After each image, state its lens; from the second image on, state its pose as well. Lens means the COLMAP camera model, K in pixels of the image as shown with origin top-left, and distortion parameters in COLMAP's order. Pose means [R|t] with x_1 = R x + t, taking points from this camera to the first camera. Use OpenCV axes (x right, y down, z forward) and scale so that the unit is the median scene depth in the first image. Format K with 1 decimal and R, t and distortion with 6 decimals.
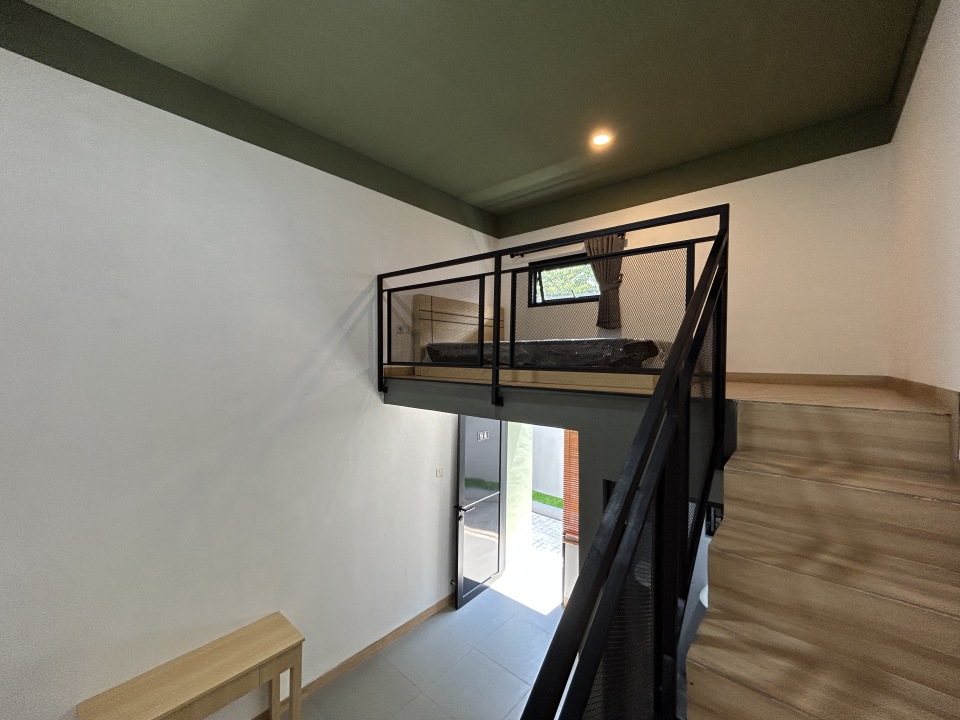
lens RADIAL K [[390.6, 0, 478.7], [0, 390.6, 358.5], [0, 0, 1]] dist [-0.000009, 0.000517]
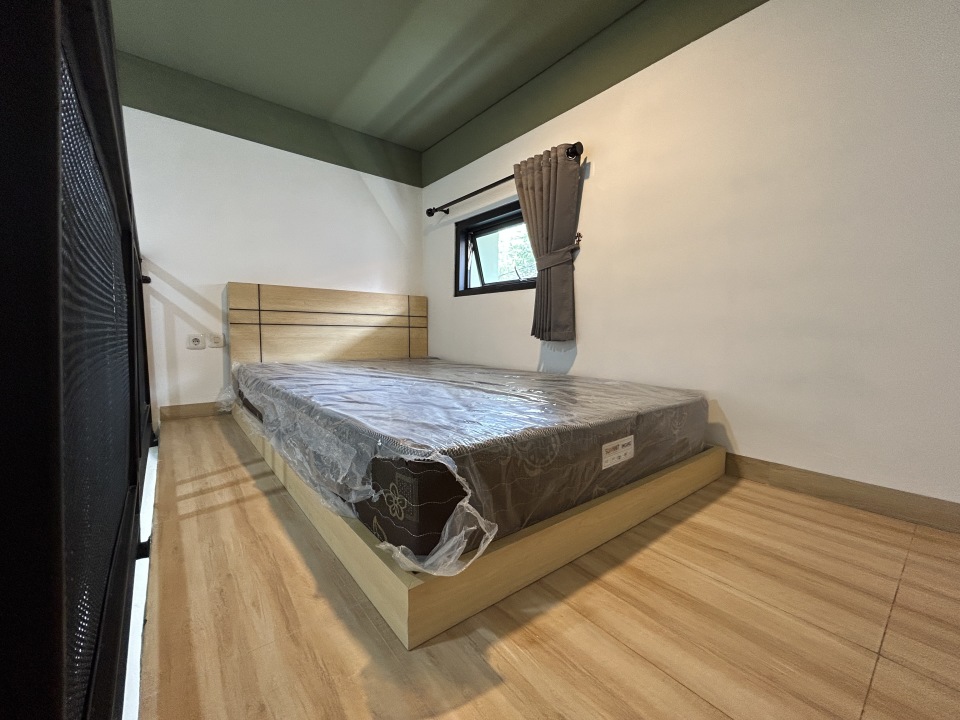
lens RADIAL K [[390.6, 0, 478.7], [0, 390.6, 358.5], [0, 0, 1]] dist [-0.000009, 0.000517]
pose [[0.985654, 0.011854, -0.168361, 0.319676], [-0.000957, 0.997907, 0.064655, -0.084080], [0.168775, -0.063566, 0.983603, 0.450053]]
